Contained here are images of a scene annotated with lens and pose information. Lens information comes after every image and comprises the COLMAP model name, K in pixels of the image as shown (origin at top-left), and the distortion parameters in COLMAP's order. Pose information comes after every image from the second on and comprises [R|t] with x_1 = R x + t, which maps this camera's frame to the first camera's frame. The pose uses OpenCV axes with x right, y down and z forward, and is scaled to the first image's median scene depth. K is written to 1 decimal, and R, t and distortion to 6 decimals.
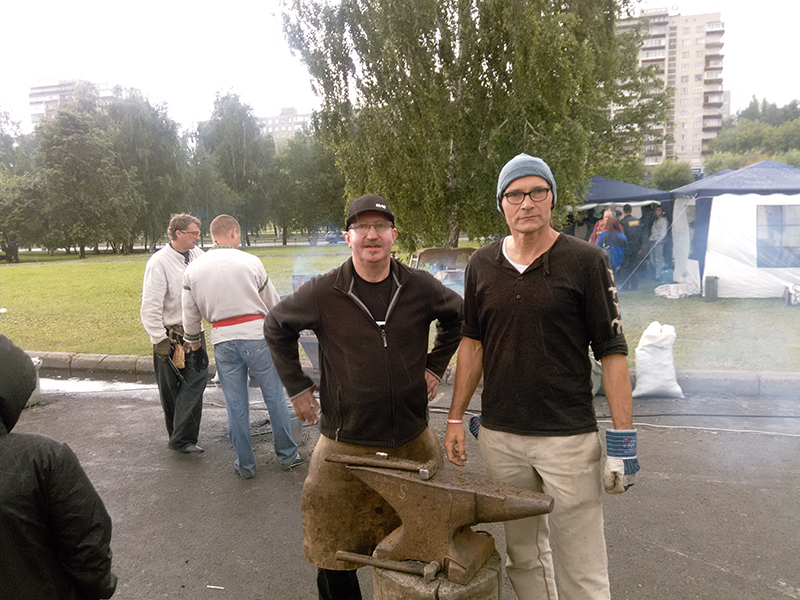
lens RADIAL K [[696.8, 0, 400.0], [0, 696.8, 300.0], [0, 0, 1]] dist [0.107583, -0.135620]
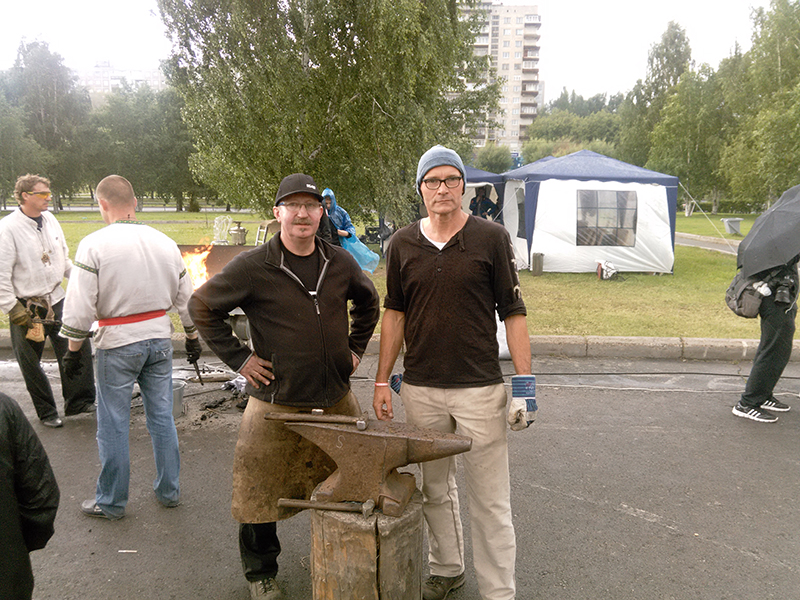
lens RADIAL K [[690.7, 0, 400.4], [0, 690.7, 293.1], [0, 0, 1]] dist [0.146529, -0.208795]
pose [[0.972715, -0.000737, 0.232002, -0.150685], [-0.005896, 0.999593, 0.027897, 0.001665], [-0.231928, -0.028503, 0.972315, -0.097519]]
